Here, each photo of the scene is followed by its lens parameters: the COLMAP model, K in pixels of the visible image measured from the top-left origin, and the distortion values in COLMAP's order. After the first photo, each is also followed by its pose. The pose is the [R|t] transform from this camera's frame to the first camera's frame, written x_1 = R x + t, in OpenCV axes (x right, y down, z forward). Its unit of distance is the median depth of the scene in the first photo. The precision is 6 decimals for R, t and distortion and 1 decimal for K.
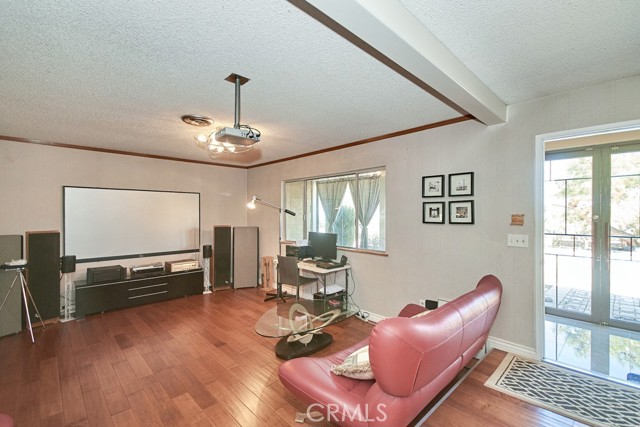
lens RADIAL K [[289.8, 0, 297.7], [0, 289.8, 211.9], [0, 0, 1]] dist [0.000544, 0.000042]
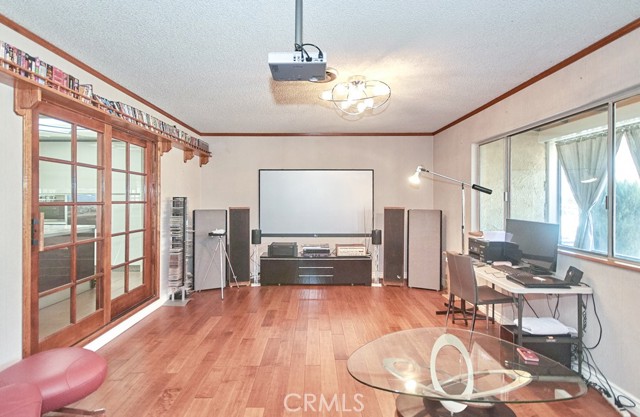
lens RADIAL K [[290.2, 0, 321.6], [0, 290.2, 199.3], [0, 0, 1]] dist [0.014261, -0.009626]
pose [[0.748967, 0.001684, -0.662606, 0.151622], [-0.001006, 0.999999, 0.001404, 0.027107], [0.662607, -0.000385, 0.748967, 0.284999]]
